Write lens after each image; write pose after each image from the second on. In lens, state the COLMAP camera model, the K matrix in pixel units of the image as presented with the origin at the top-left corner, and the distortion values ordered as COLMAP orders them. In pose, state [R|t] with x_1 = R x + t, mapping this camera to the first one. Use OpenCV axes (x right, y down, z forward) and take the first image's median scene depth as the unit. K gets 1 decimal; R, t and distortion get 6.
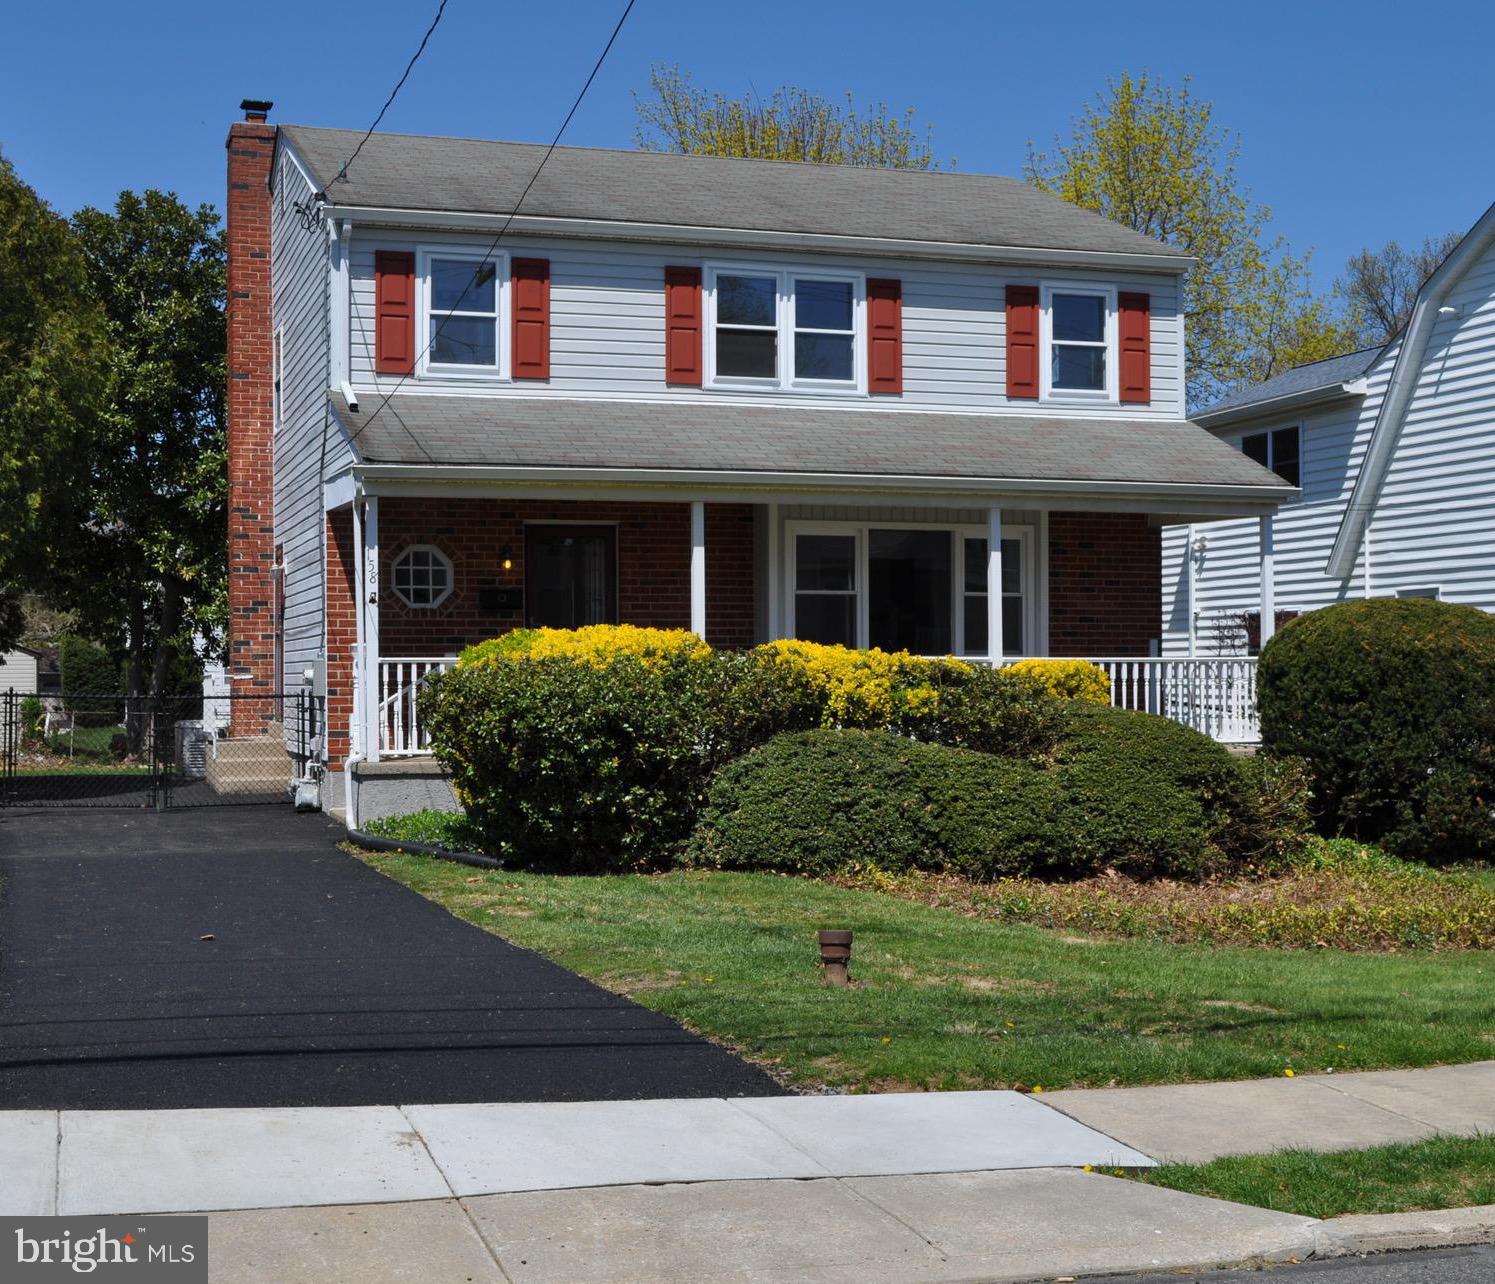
lens RADIAL K [[2090.5, 0, 744.8], [0, 2090.5, 649.6], [0, 0, 1]] dist [-0.059305, 0.000000]
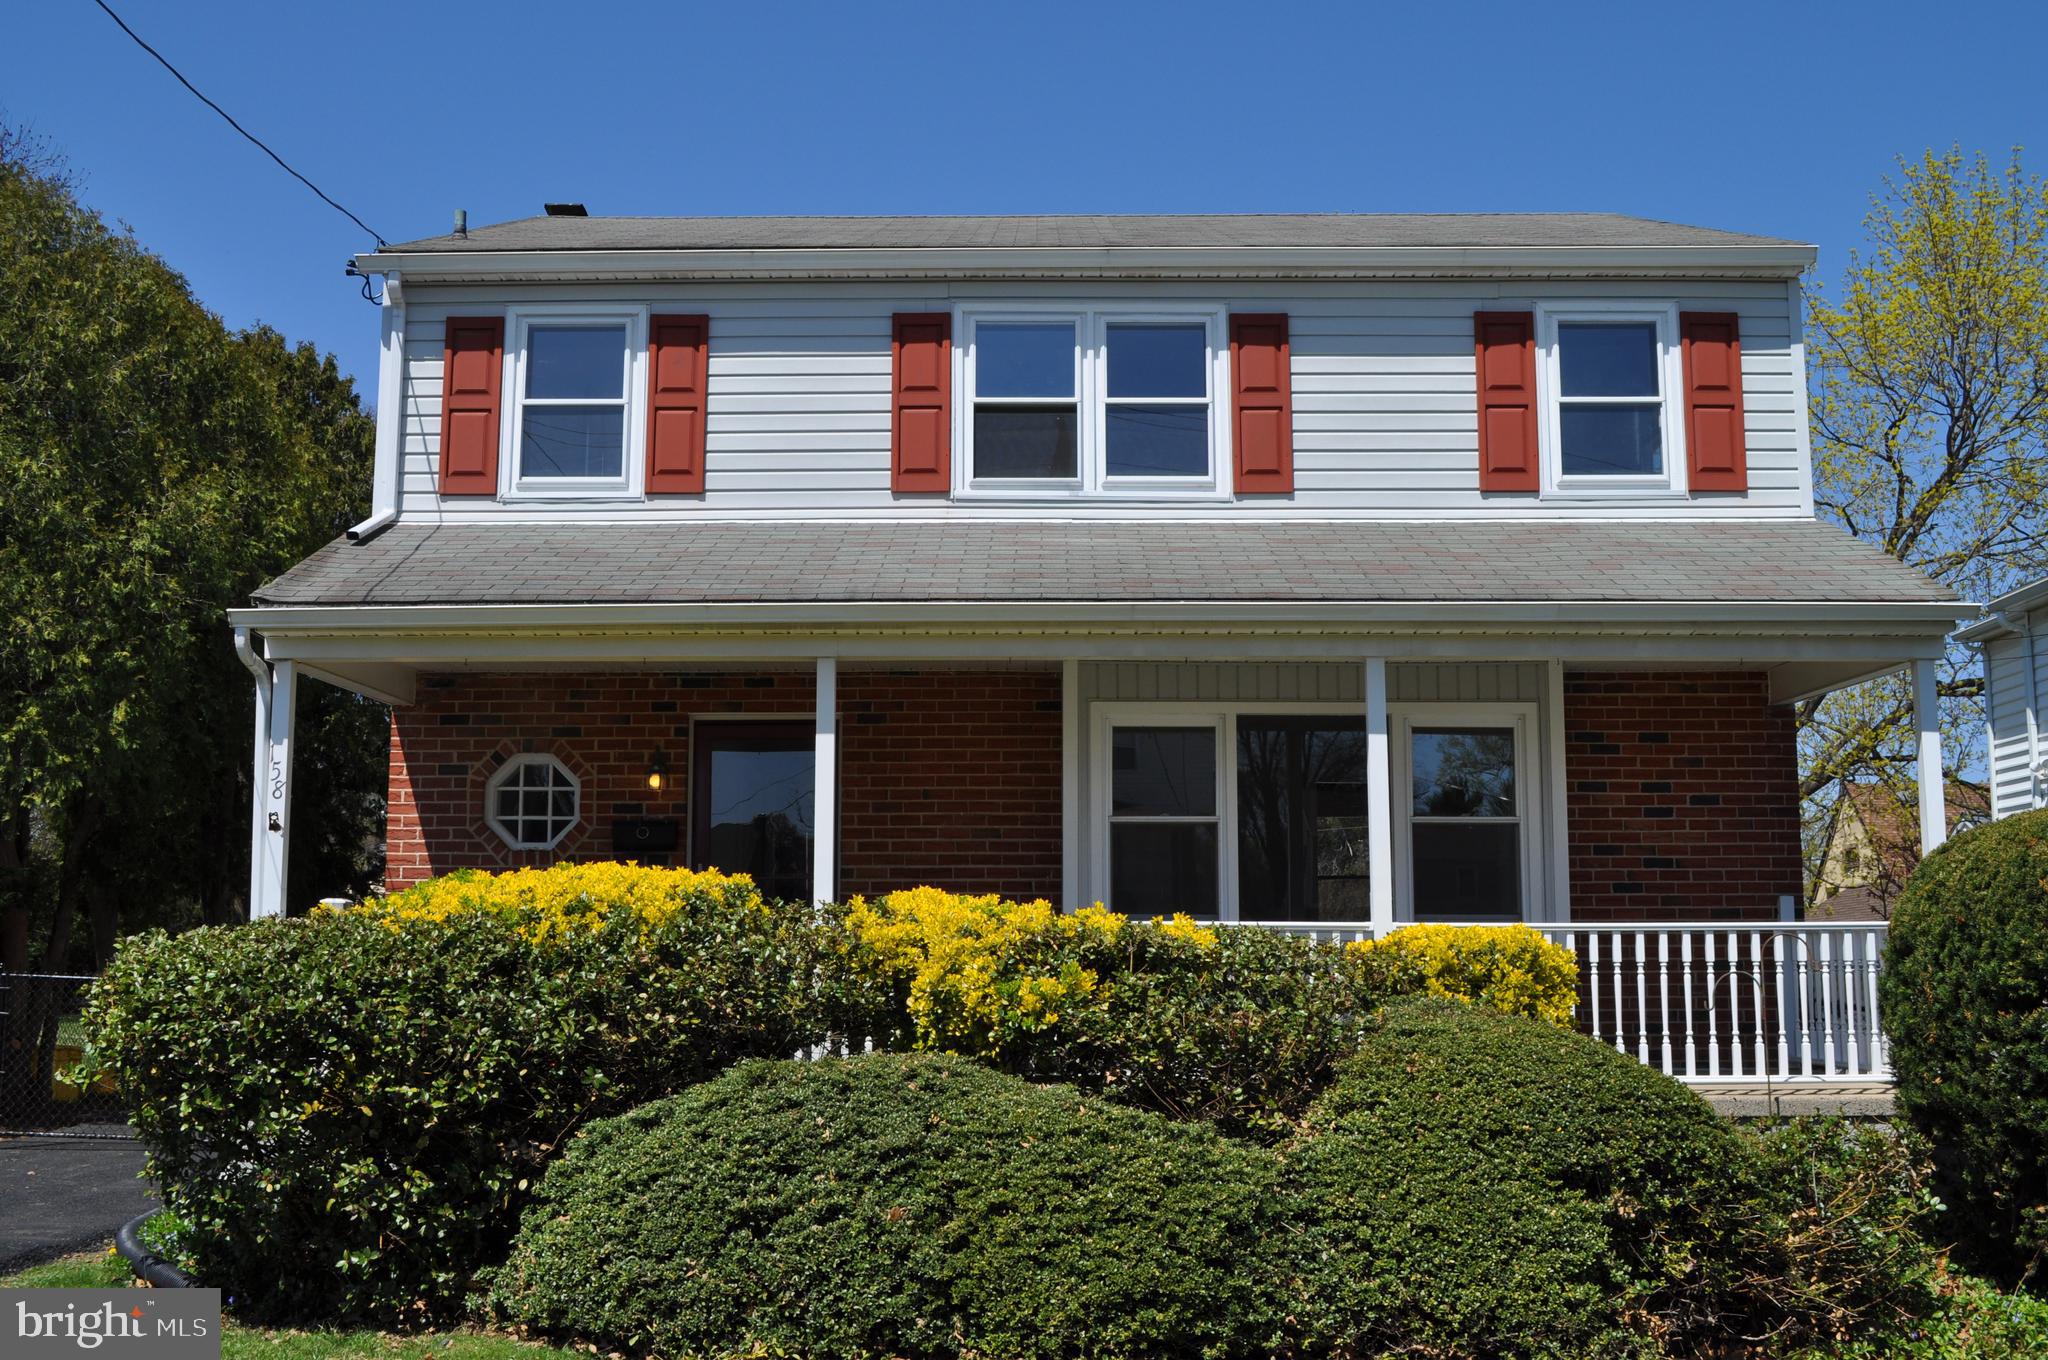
lens RADIAL K [[2098.8, 0, 1026.6], [0, 2098.8, 661.5], [0, 0, 1]] dist [-0.059245, 0.000000]
pose [[0.946471, -0.041962, -0.320050, 0.209700], [-0.001198, 0.991051, -0.133479, 0.009306], [0.322786, 0.126717, 0.937951, 0.430488]]
